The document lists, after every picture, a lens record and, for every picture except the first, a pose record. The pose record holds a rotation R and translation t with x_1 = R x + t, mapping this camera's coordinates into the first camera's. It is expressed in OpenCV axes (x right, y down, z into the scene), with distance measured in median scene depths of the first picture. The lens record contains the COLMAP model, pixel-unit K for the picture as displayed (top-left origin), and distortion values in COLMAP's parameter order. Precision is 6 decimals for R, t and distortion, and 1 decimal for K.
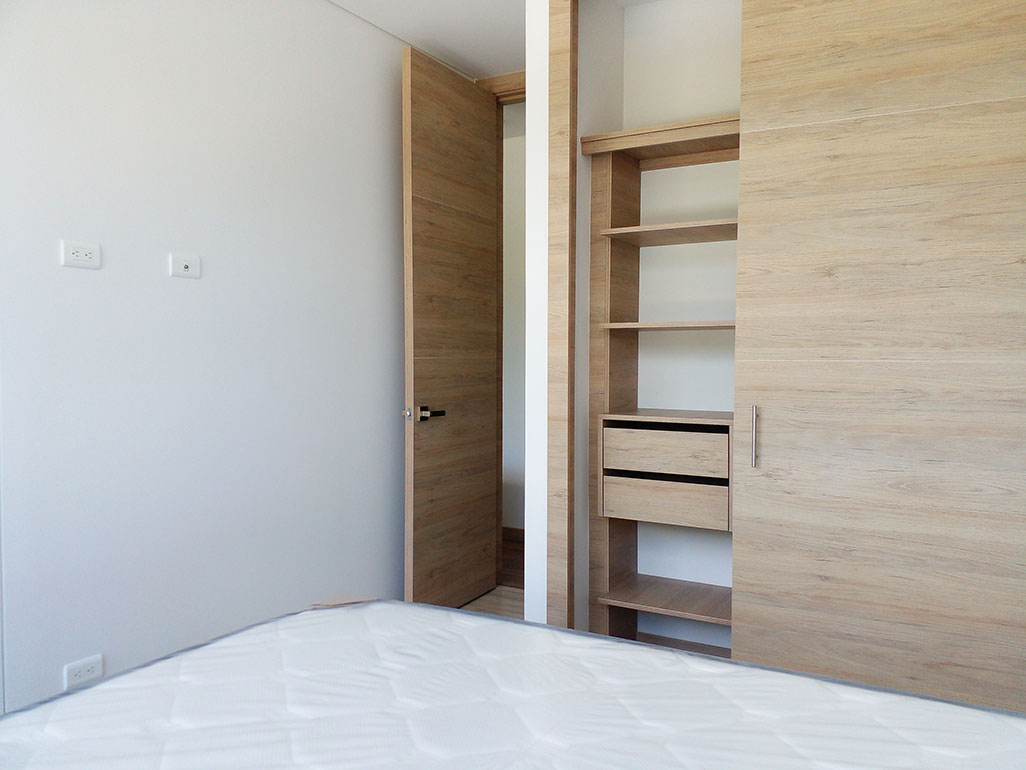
lens RADIAL K [[823.5, 0, 517.6], [0, 823.5, 387.8], [0, 0, 1]] dist [0.078165, -0.093098]
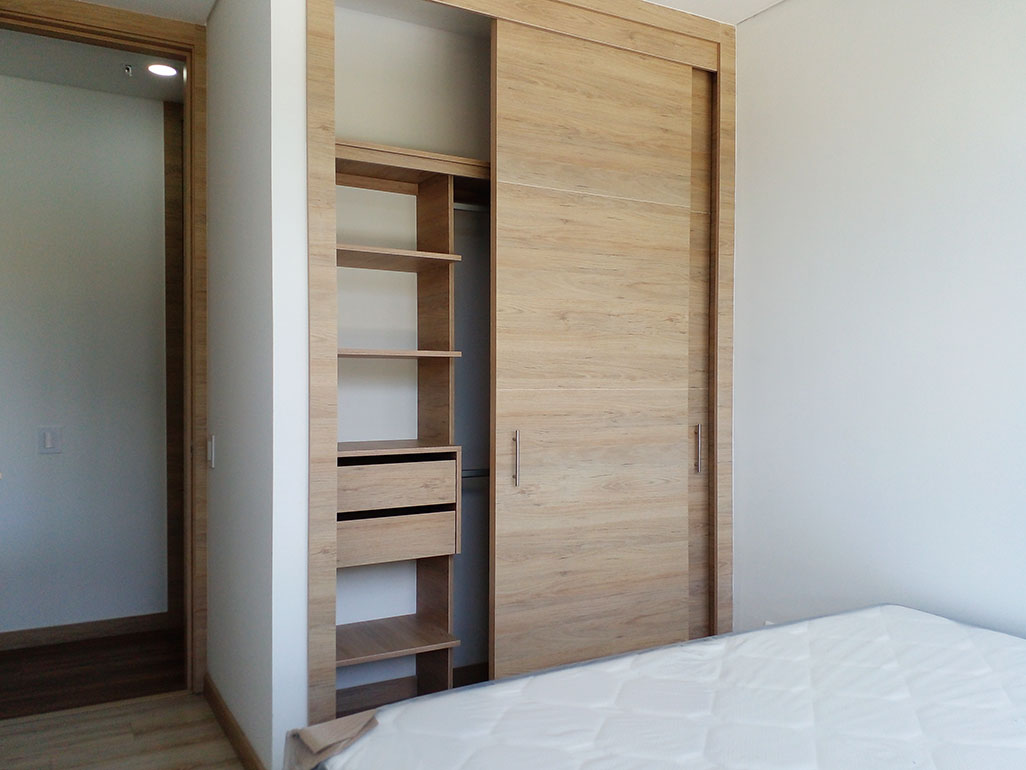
lens RADIAL K [[847.9, 0, 513.4], [0, 847.9, 391.0], [0, 0, 1]] dist [0.291573, -0.667371]
pose [[0.500473, -0.009058, 0.865705, -0.741006], [0.034386, 0.999364, -0.009422, -0.021789], [-0.865069, 0.034483, 0.500466, 0.456074]]
